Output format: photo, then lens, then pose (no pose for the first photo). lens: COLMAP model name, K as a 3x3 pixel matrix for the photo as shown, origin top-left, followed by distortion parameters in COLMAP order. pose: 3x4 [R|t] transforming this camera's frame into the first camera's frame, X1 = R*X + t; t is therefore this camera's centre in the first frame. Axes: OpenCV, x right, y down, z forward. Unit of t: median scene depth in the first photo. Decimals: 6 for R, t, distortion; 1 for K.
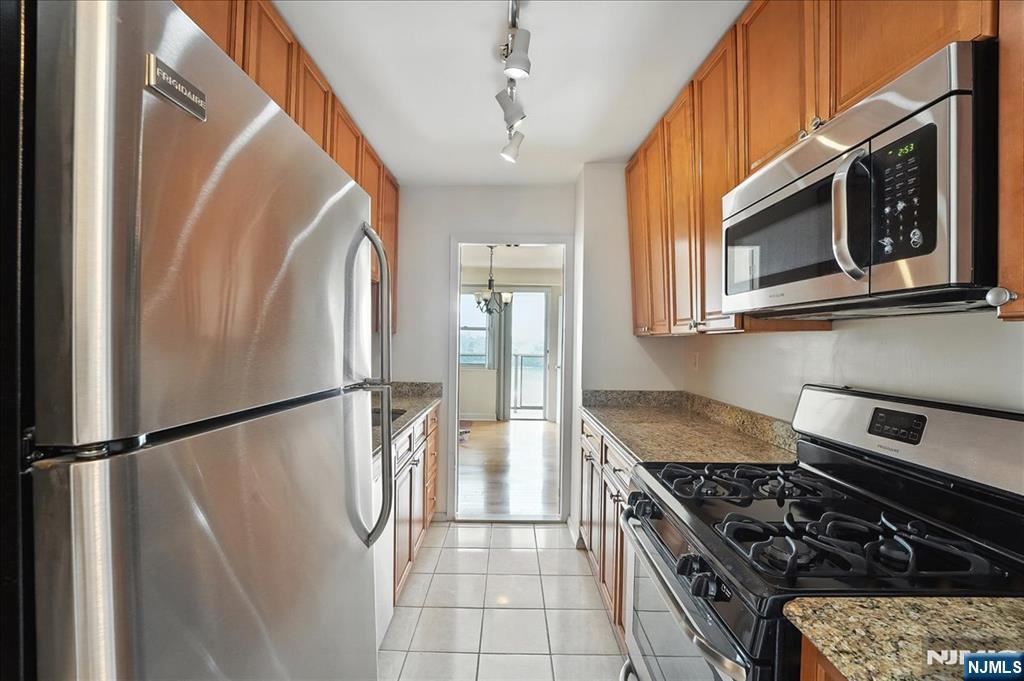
lens RADIAL K [[425.5, 0, 512.0], [0, 425.5, 340.5], [0, 0, 1]] dist [-0.001256, -0.000557]
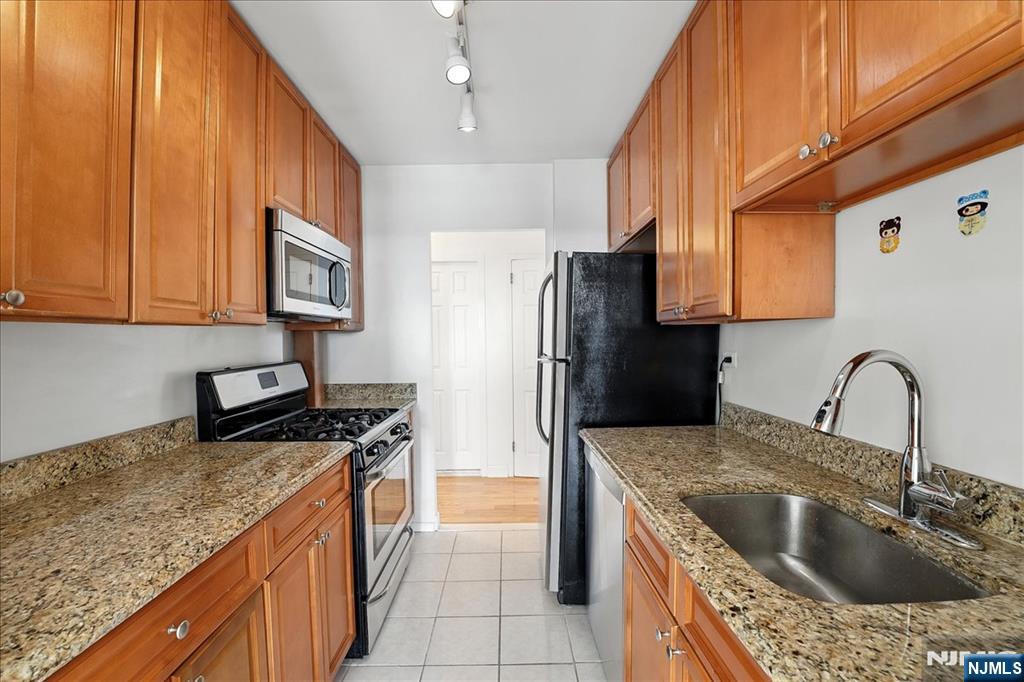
lens RADIAL K [[425.5, 0, 512.0], [0, 425.5, 341.0], [0, 0, 1]] dist [-0.001256, -0.000557]
pose [[-0.999920, 0.004513, -0.011811, -0.129787], [0.004344, 0.999888, 0.014318, 0.002494], [0.011874, 0.014266, -0.999828, 2.273874]]
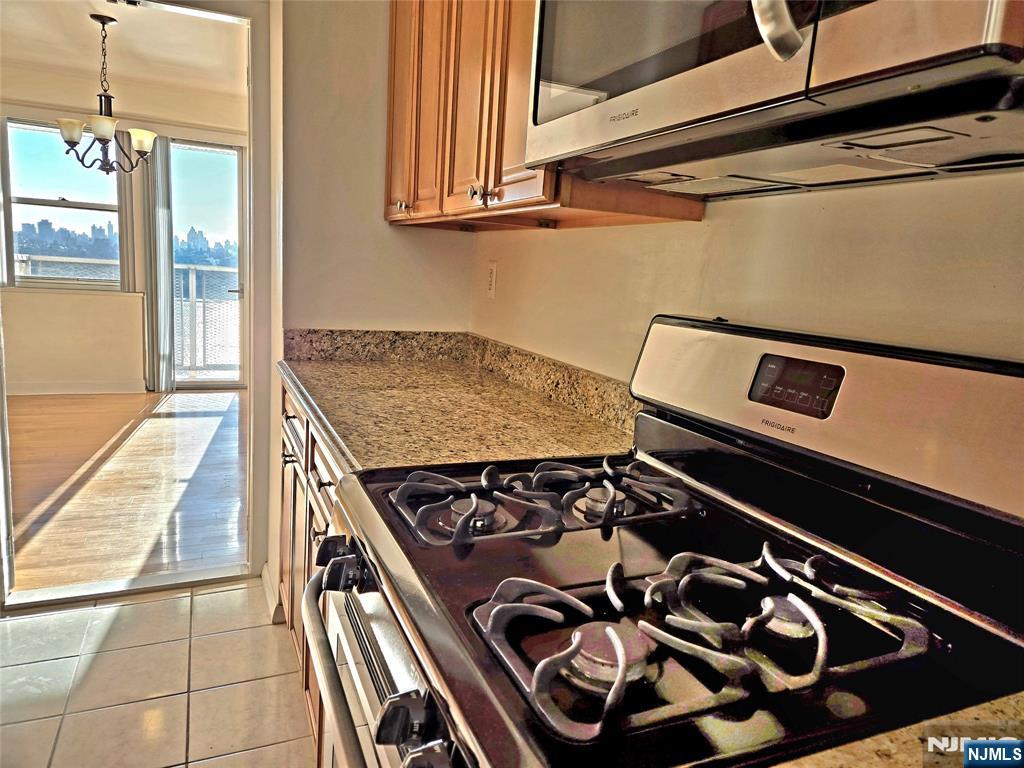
lens RADIAL K [[688.1, 0, 512.0], [0, 688.1, 384.0], [0, 0, 1]] dist [0.083314, -0.142378]
pose [[0.917206, -0.020297, 0.397897, 0.154118], [-0.051646, 0.984218, 0.169257, 0.048651], [-0.395053, -0.175793, 0.901682, 0.244824]]
